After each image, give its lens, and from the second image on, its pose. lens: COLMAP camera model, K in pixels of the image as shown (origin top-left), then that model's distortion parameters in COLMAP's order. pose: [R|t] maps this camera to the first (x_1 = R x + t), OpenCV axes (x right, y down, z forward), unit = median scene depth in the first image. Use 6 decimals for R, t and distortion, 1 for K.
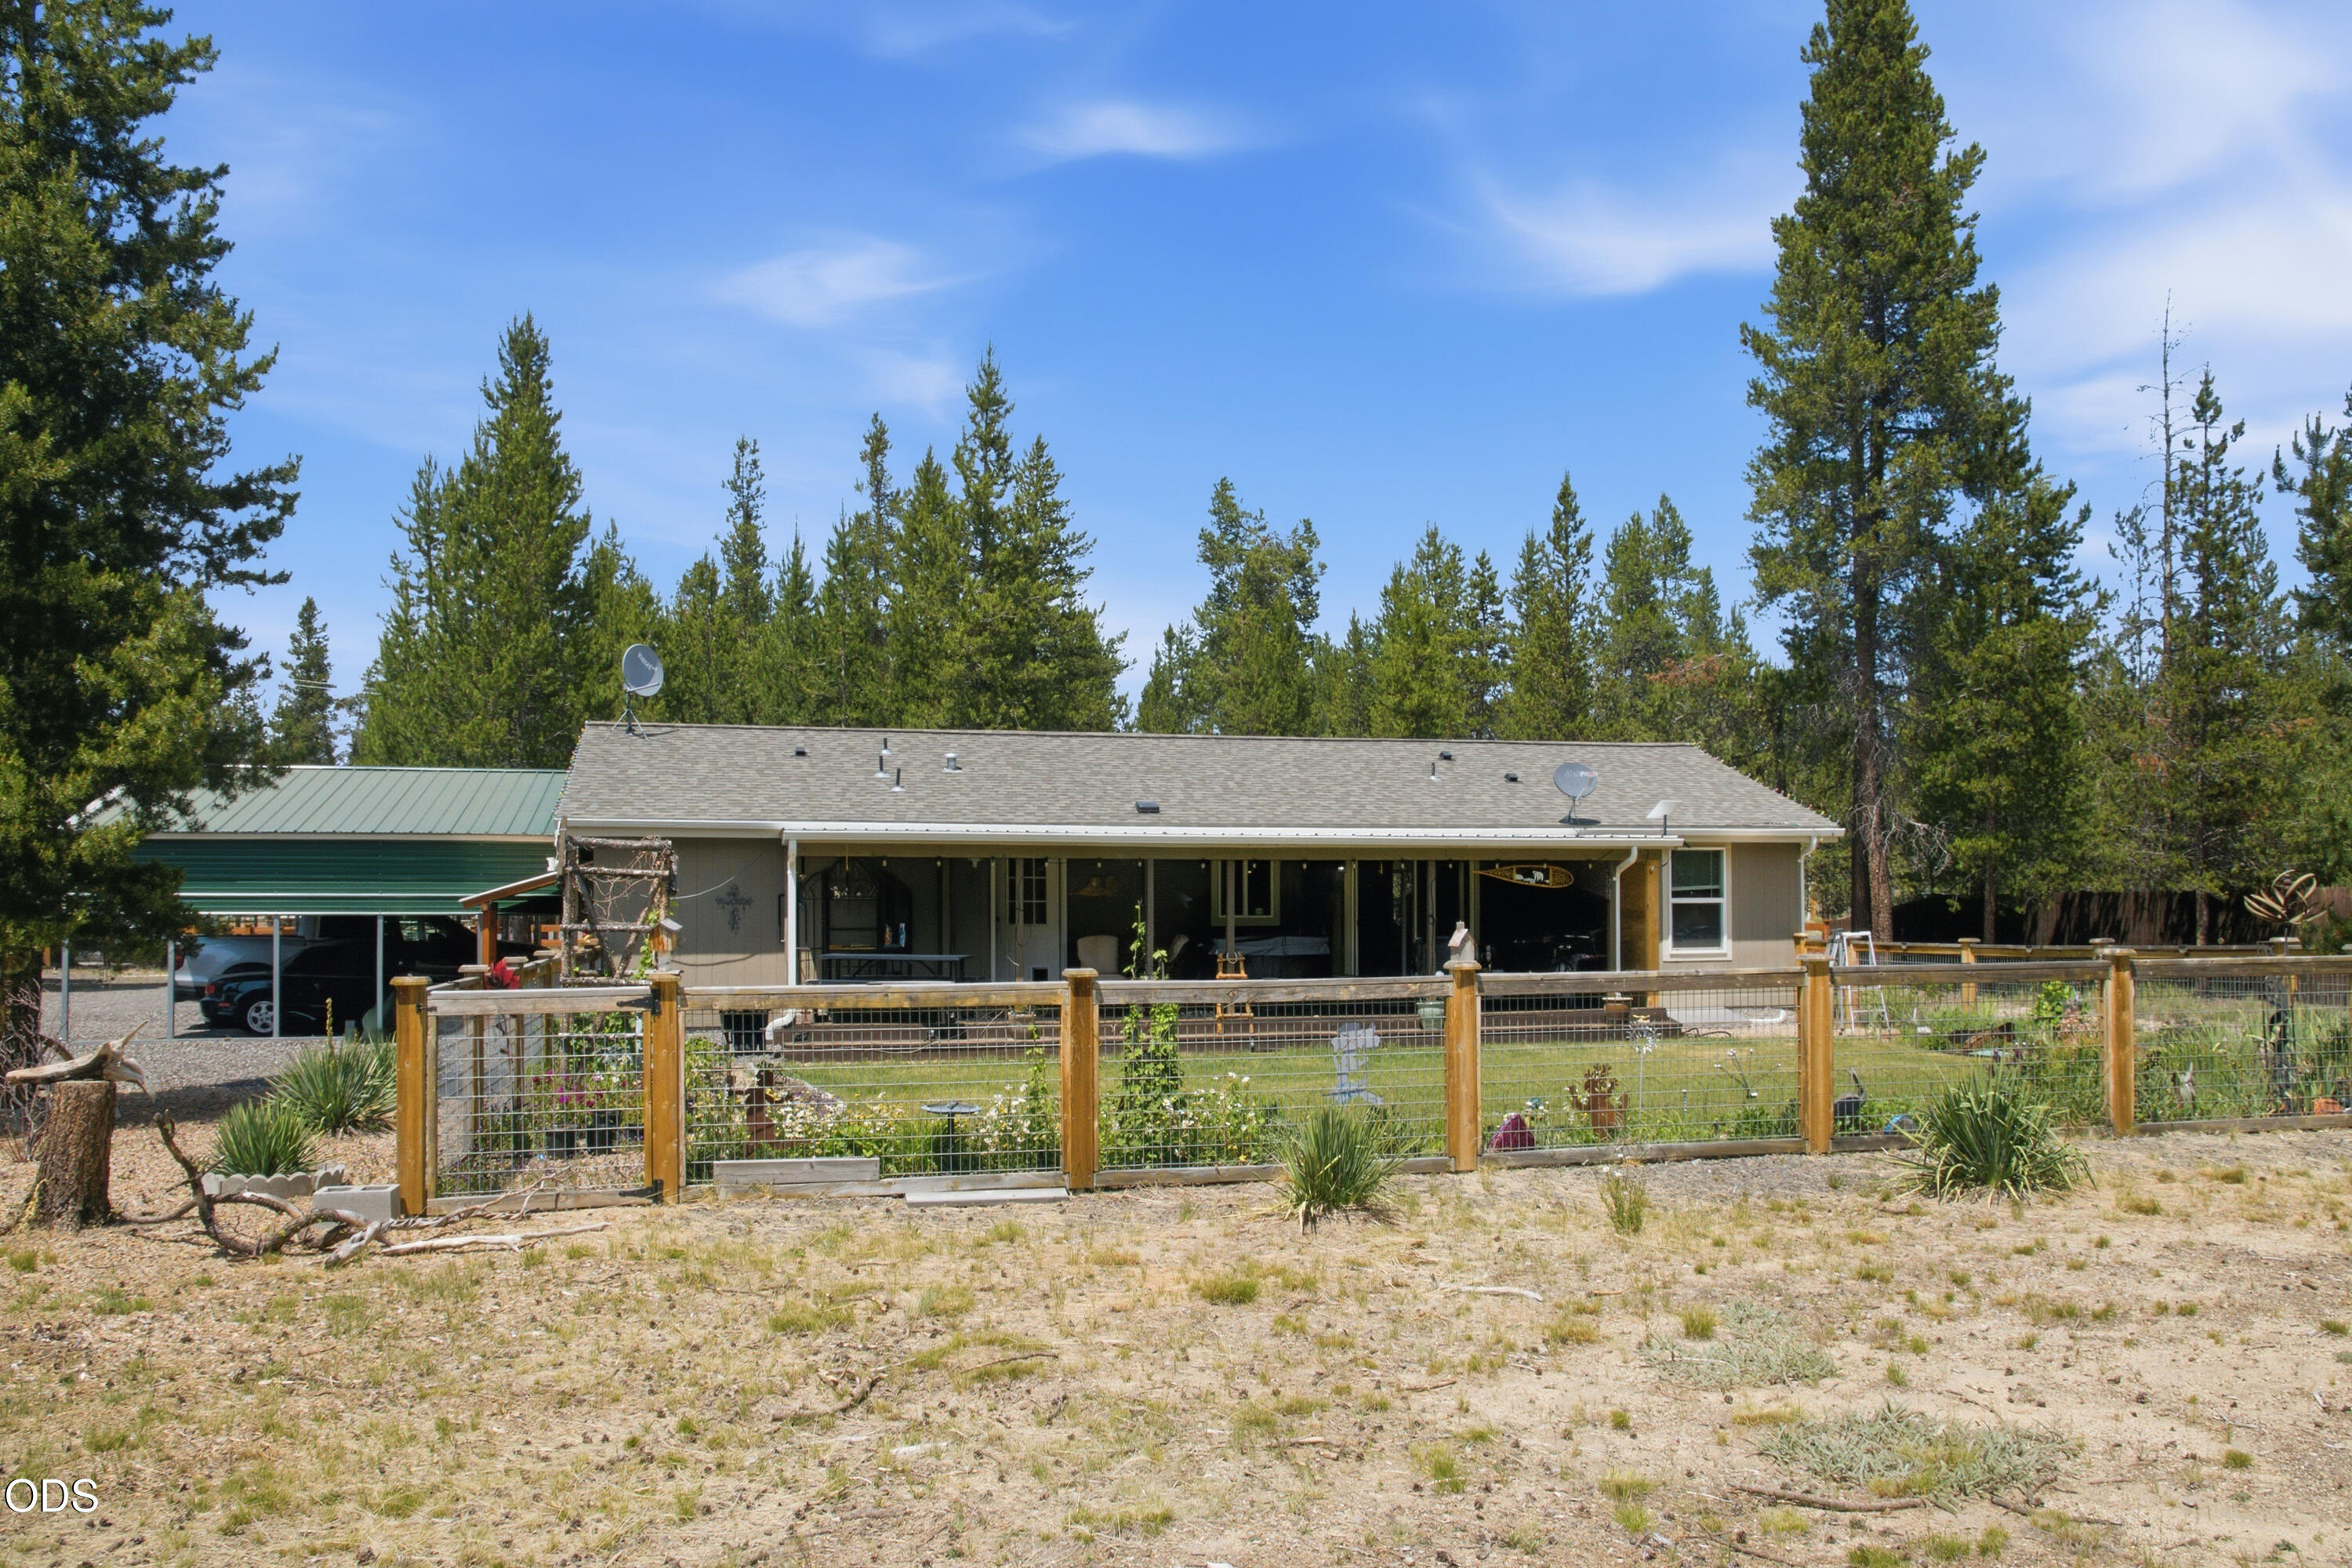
lens RADIAL K [[1838.4, 0, 1176.0], [0, 1838.4, 784.0], [0, 0, 1]] dist [-0.063569, 0.002143]
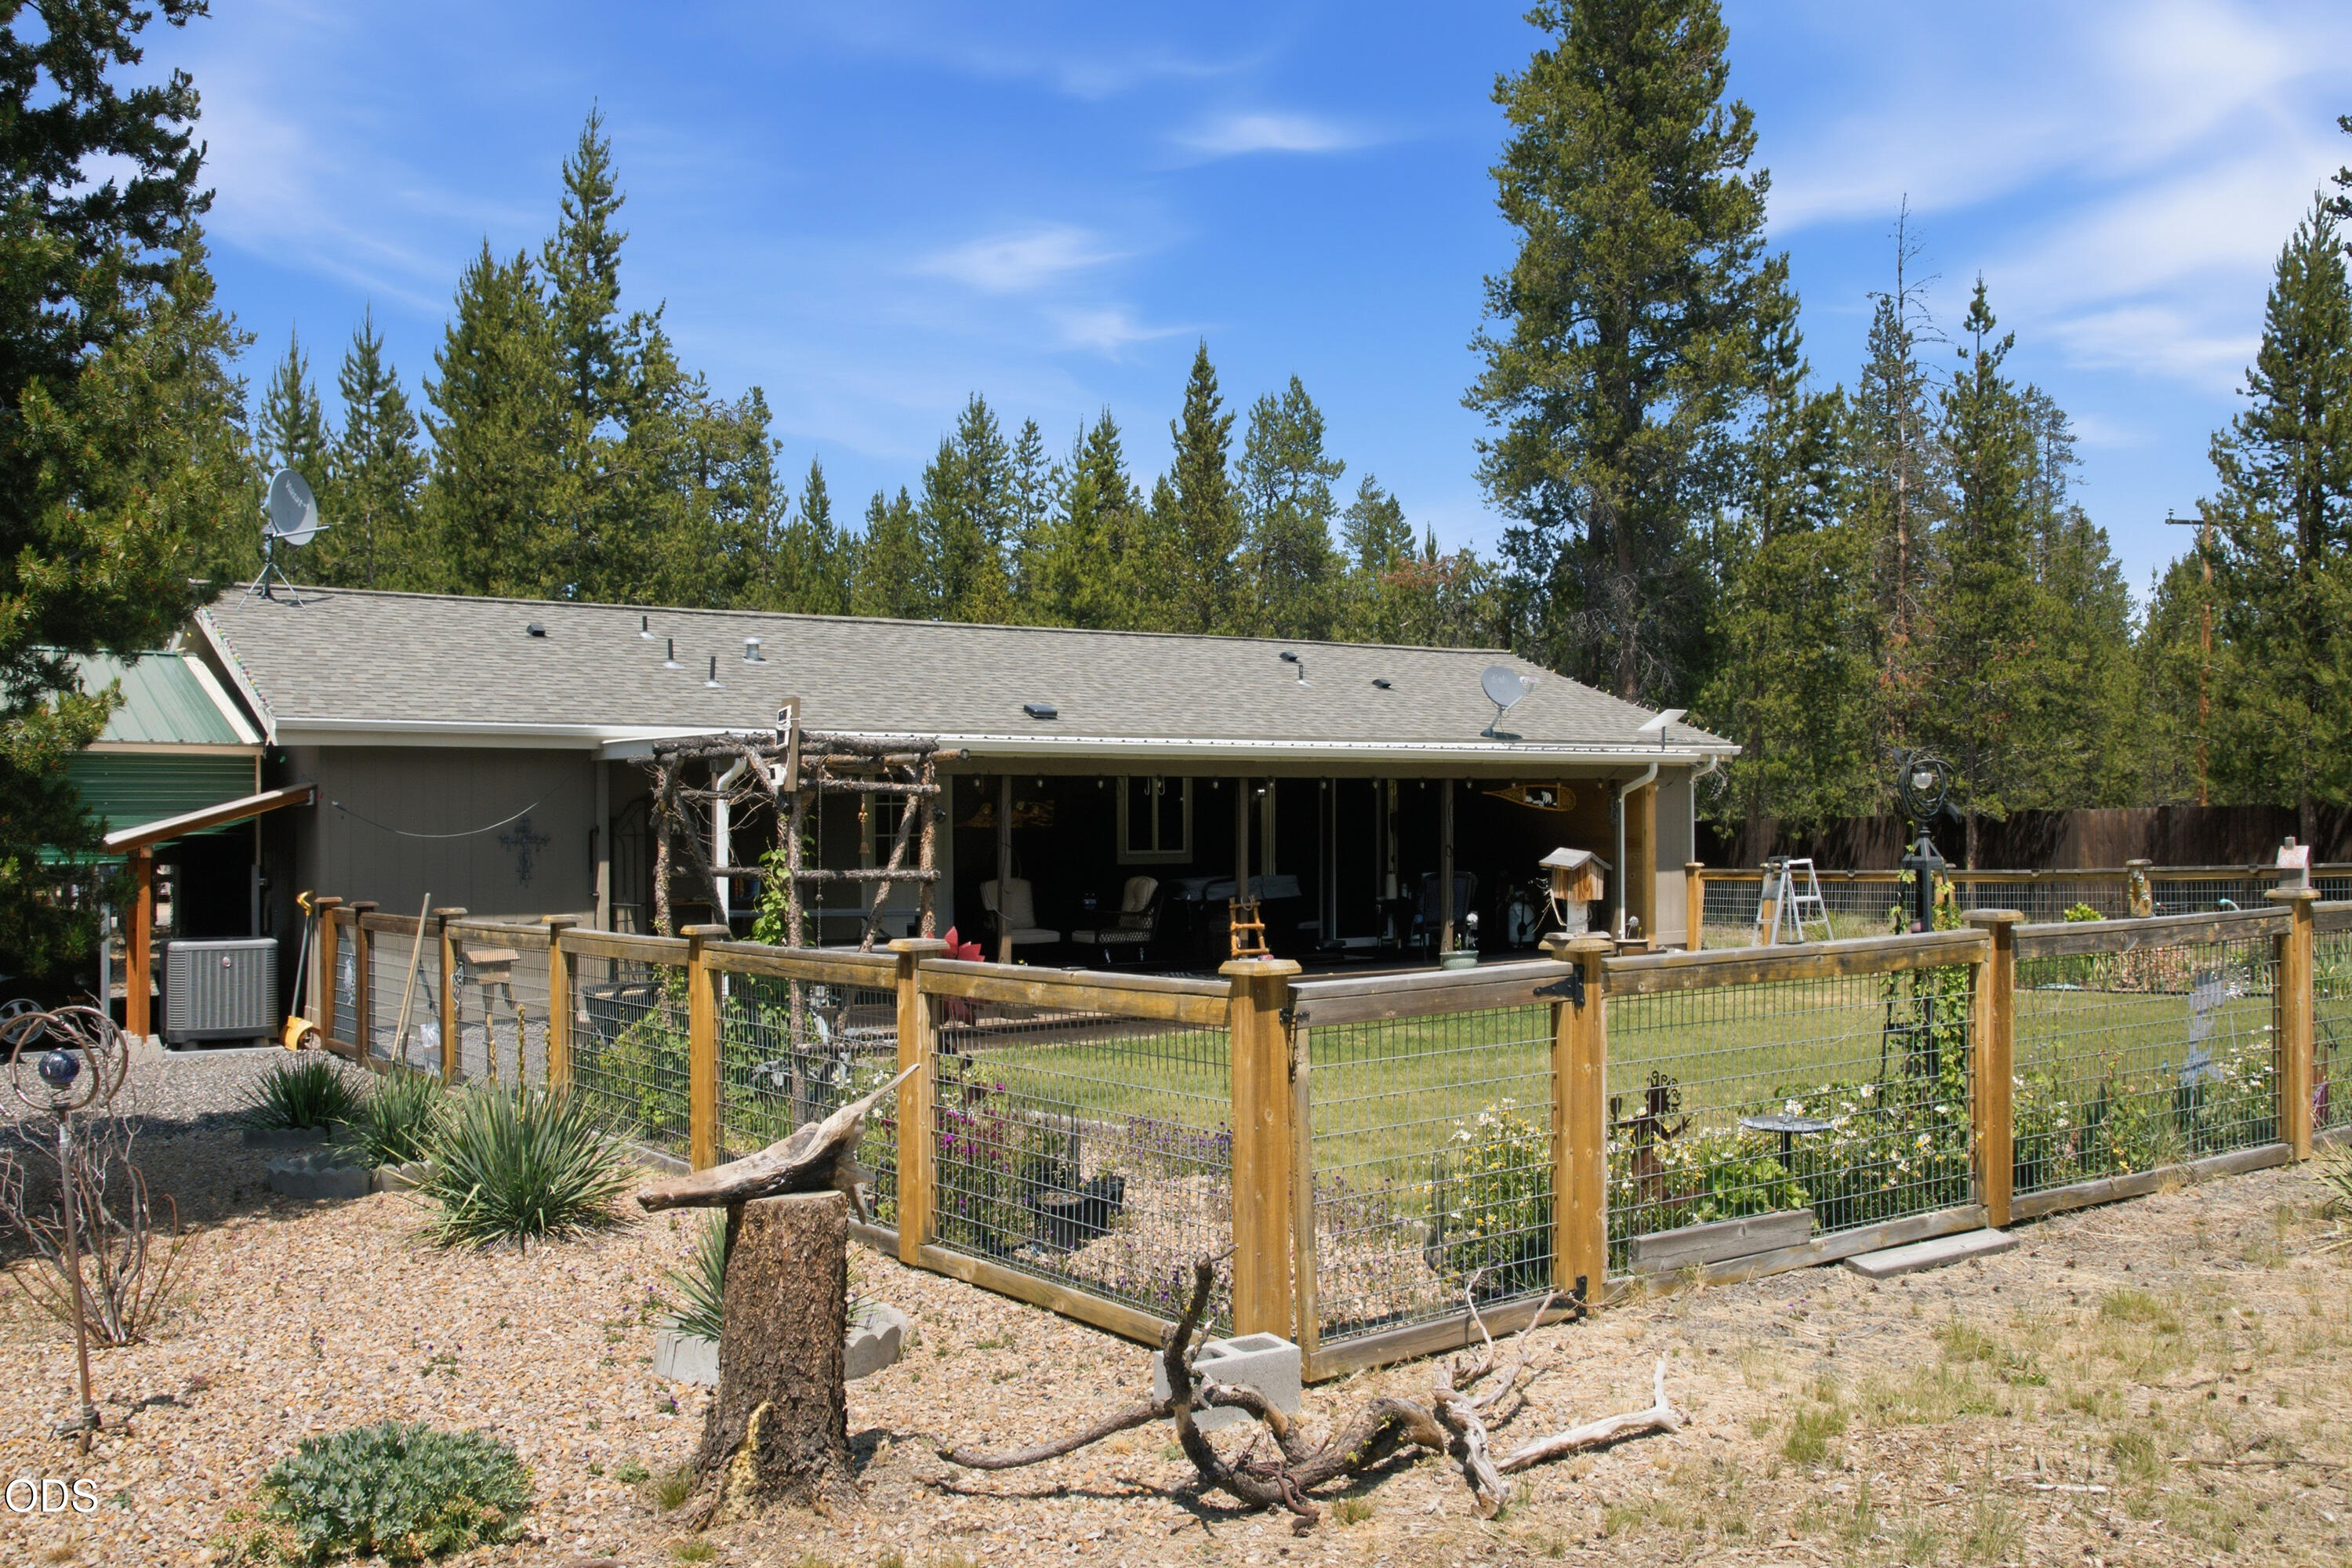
lens RADIAL K [[2030.3, 0, 1176.0], [0, 2030.3, 784.0], [0, 0, 1]] dist [-0.099223, 0.119634]
pose [[0.928049, -0.001792, 0.372453, -0.230403], [-0.011396, 0.999384, 0.033205, 0.011389], [-0.372283, -0.035061, 0.927457, 0.152514]]
